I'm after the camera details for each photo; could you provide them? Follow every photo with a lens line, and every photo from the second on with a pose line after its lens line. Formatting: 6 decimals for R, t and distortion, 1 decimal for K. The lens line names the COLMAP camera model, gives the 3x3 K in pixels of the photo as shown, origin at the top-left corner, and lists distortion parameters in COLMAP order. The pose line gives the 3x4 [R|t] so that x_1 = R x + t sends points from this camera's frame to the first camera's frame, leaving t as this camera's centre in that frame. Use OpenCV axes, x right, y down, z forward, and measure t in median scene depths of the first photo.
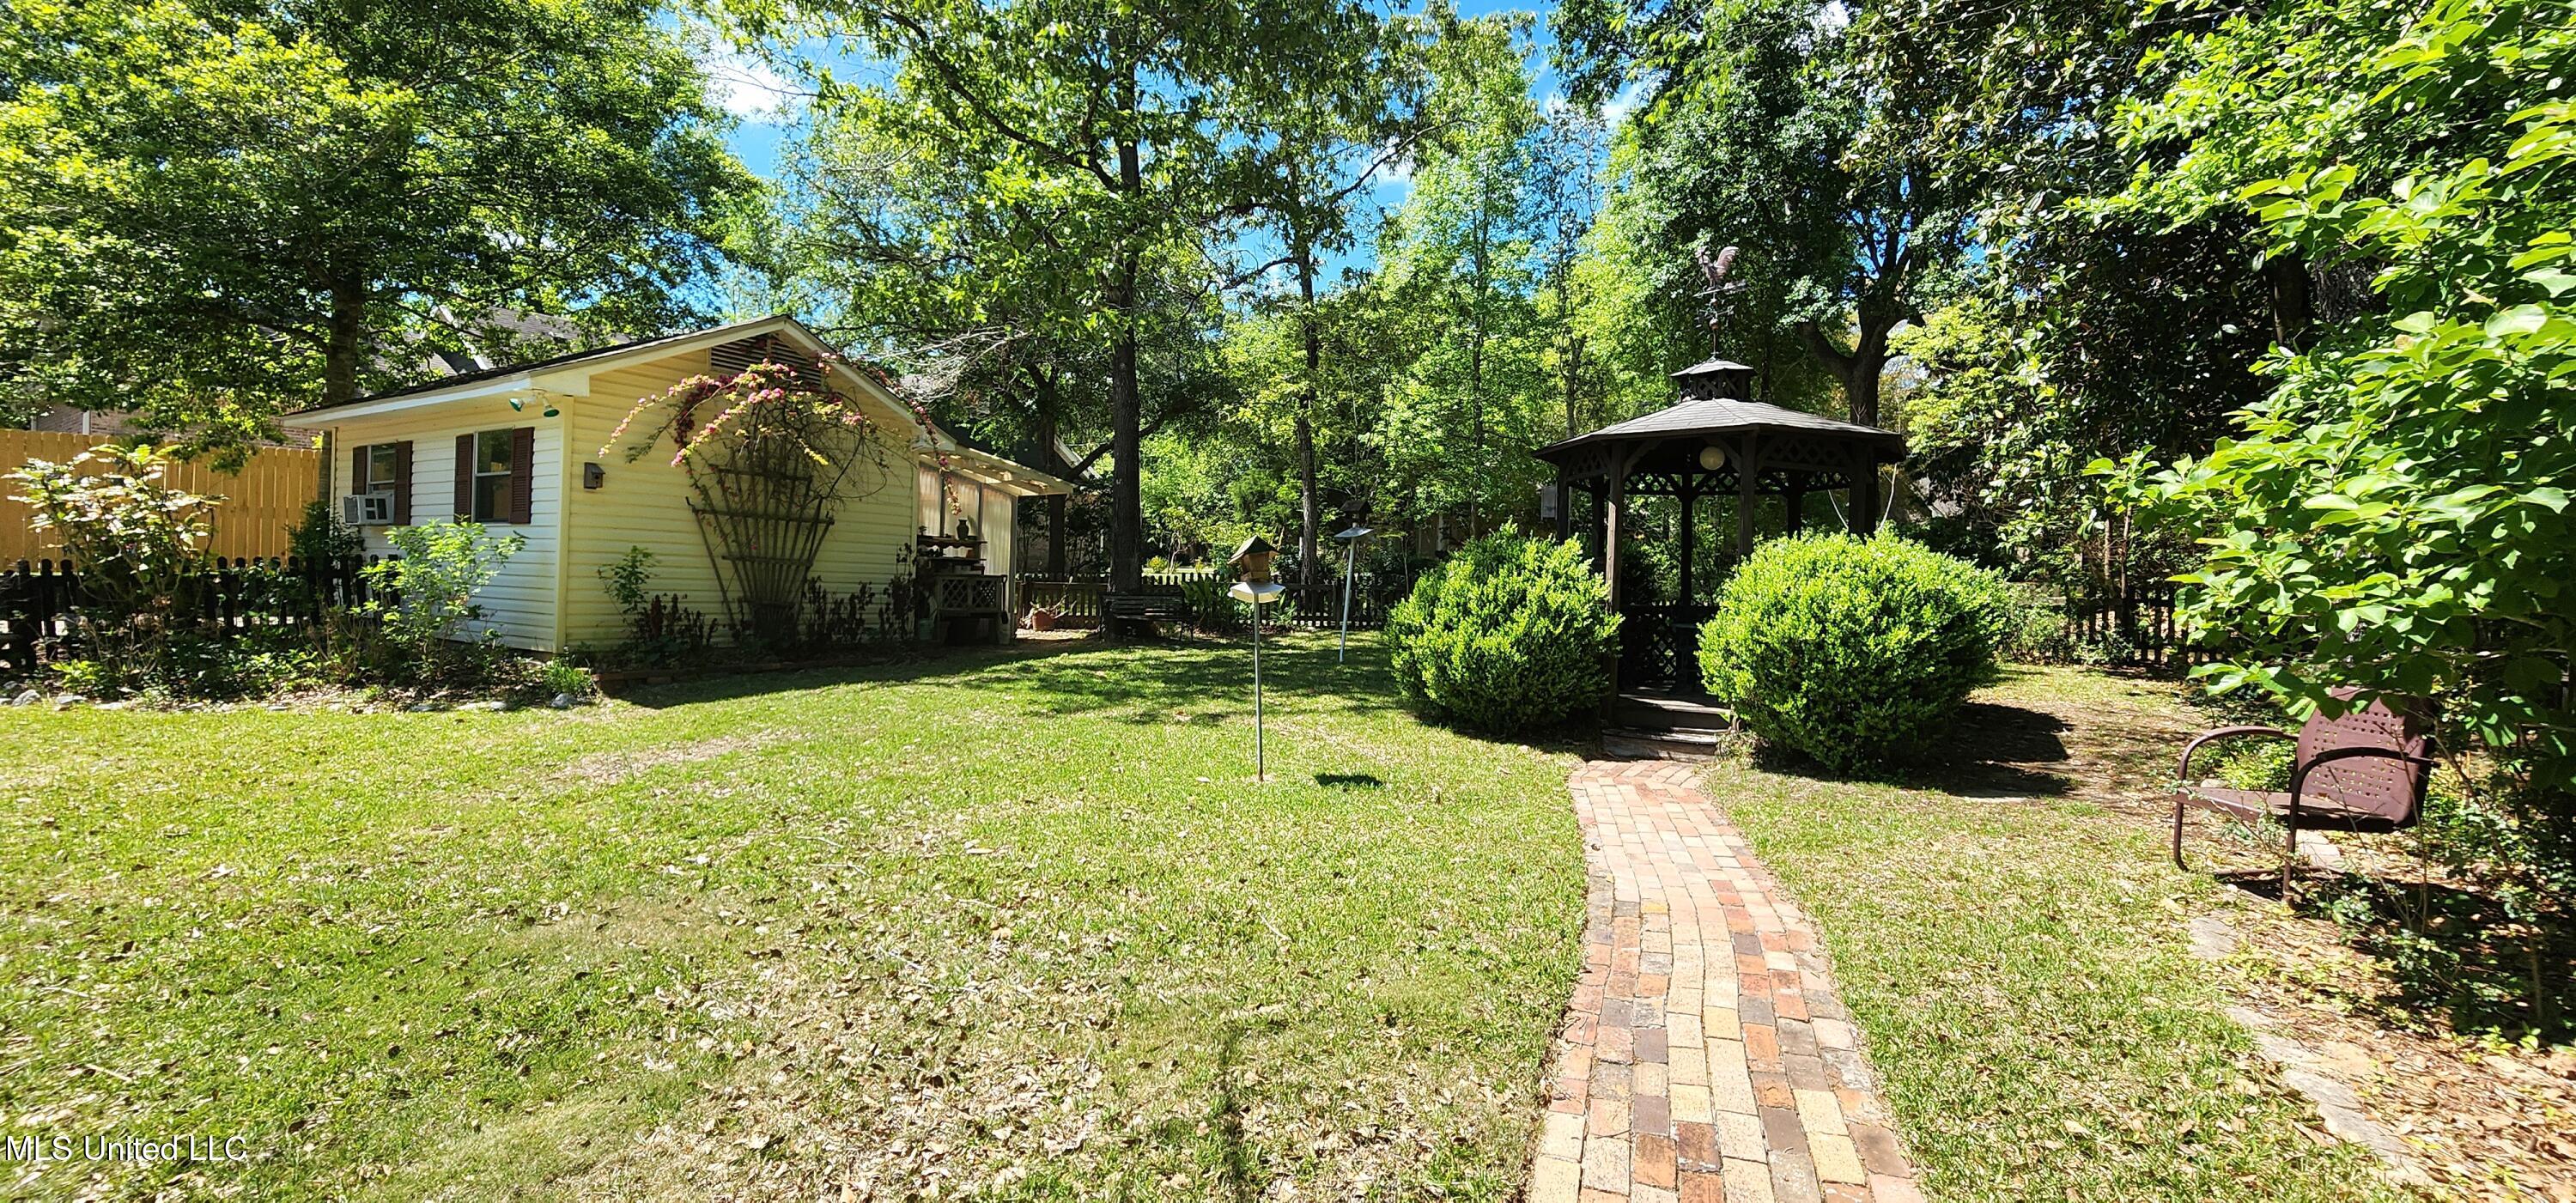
lens RADIAL K [[1099.1, 0, 1298.8], [0, 1099.1, 599.5], [0, 0, 1]] dist [0.000565, -0.000448]
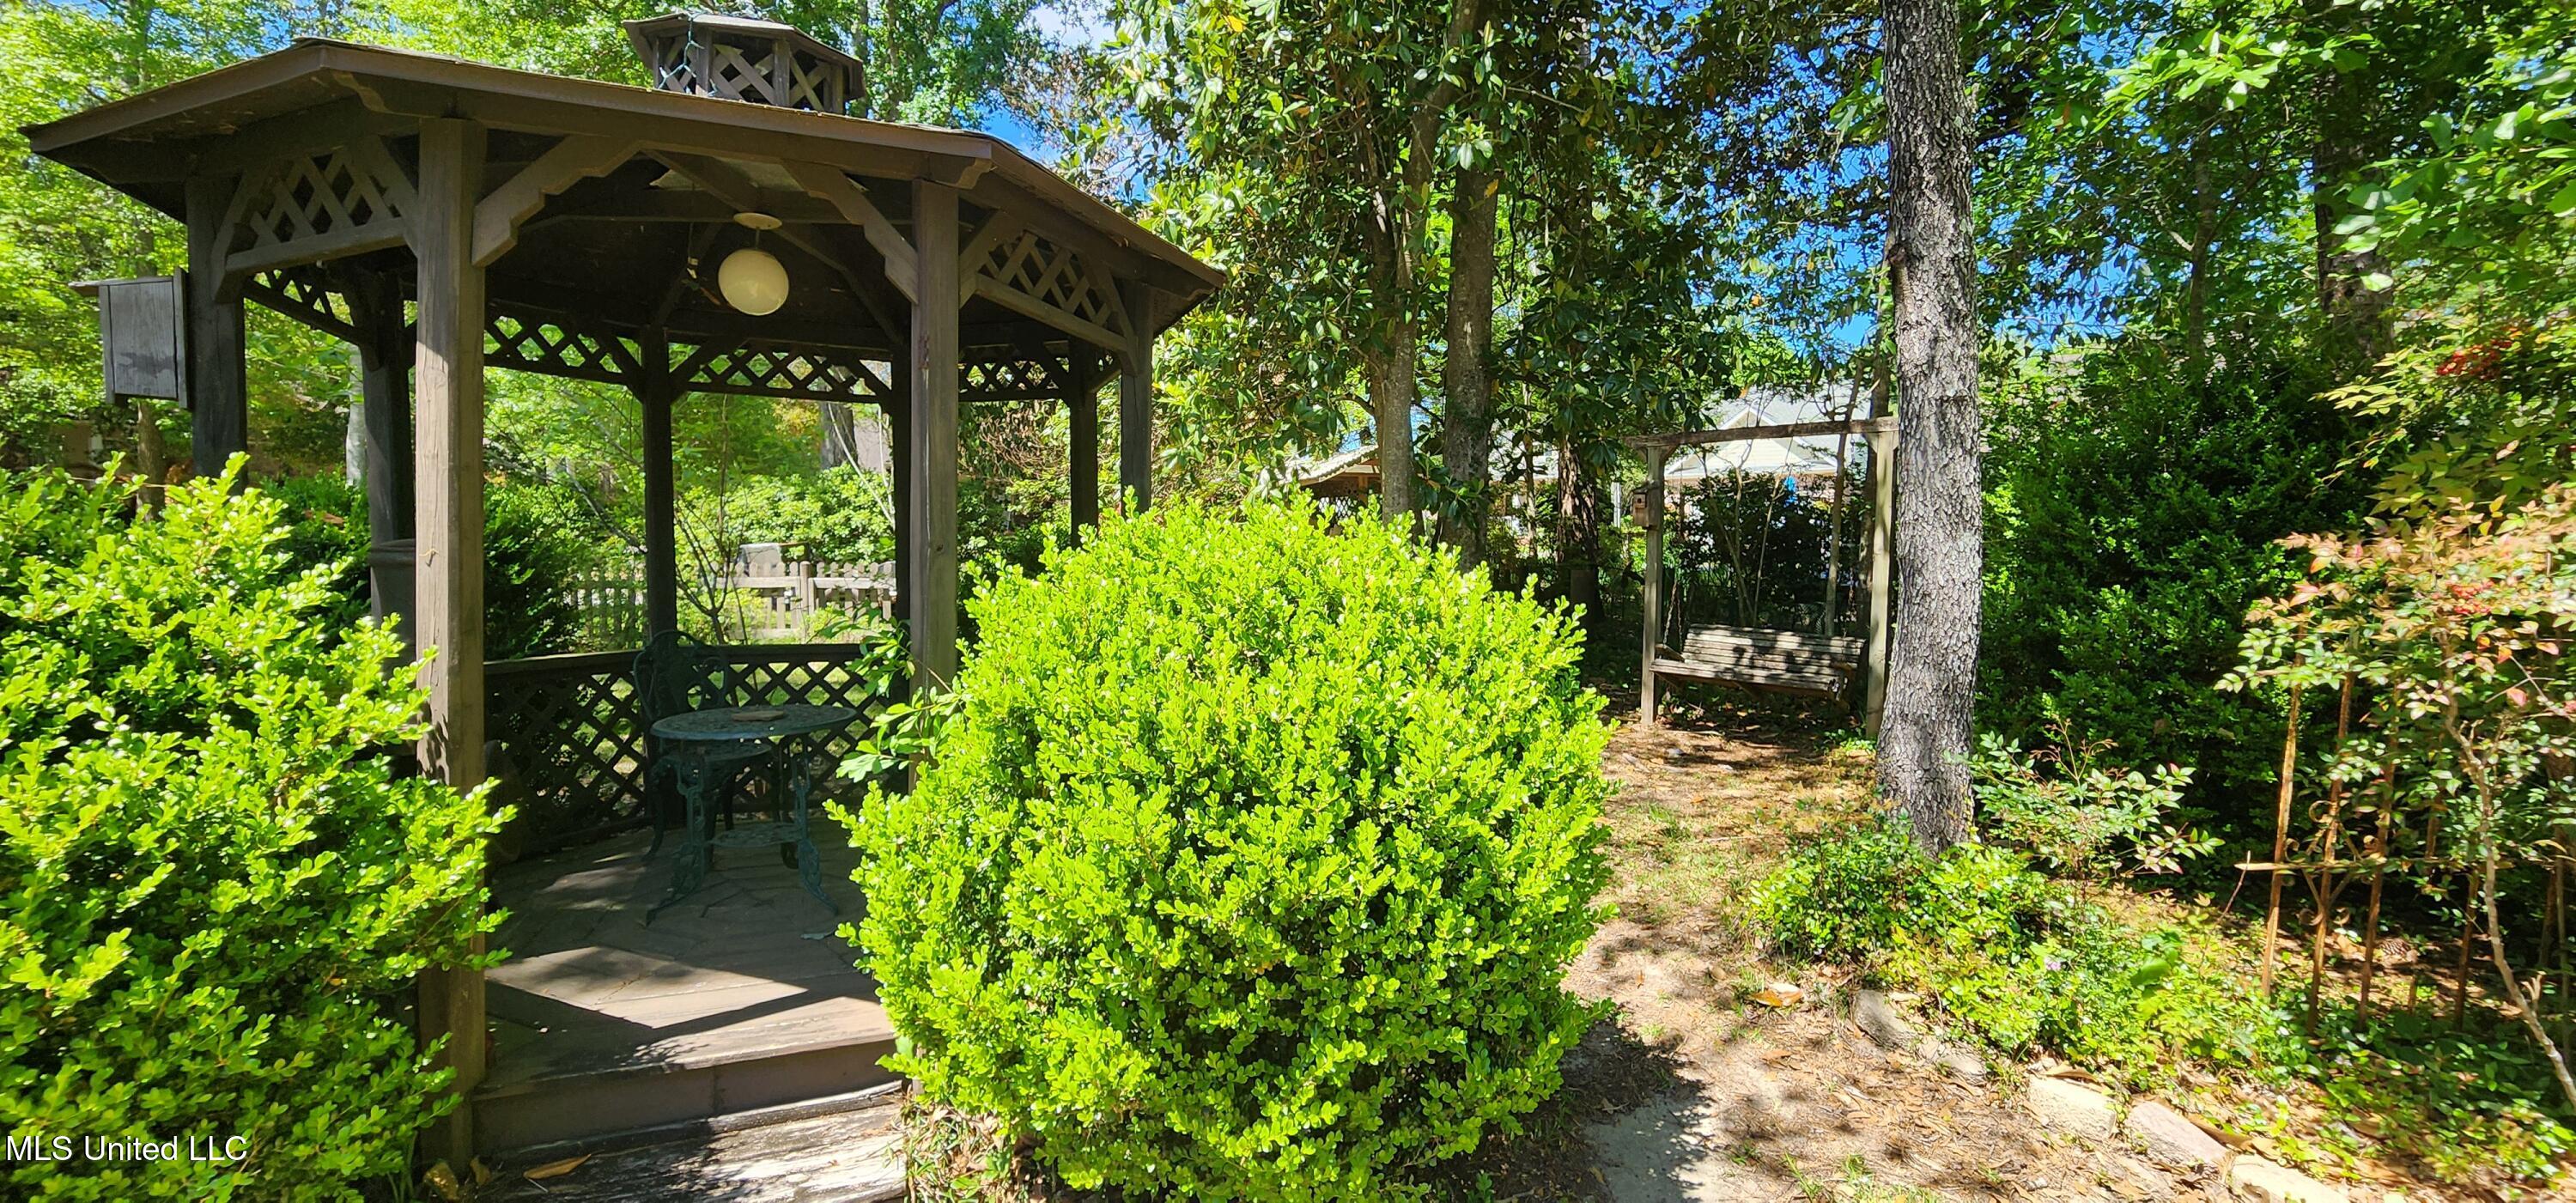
lens RADIAL K [[1099.1, 0, 1298.8], [0, 1099.1, 599.5], [0, 0, 1]] dist [0.000565, -0.000448]
pose [[0.600004, -0.049698, 0.798452, 0.200299], [0.020144, 0.998691, 0.047025, -0.036676], [-0.799743, -0.012131, 0.600220, 0.681690]]
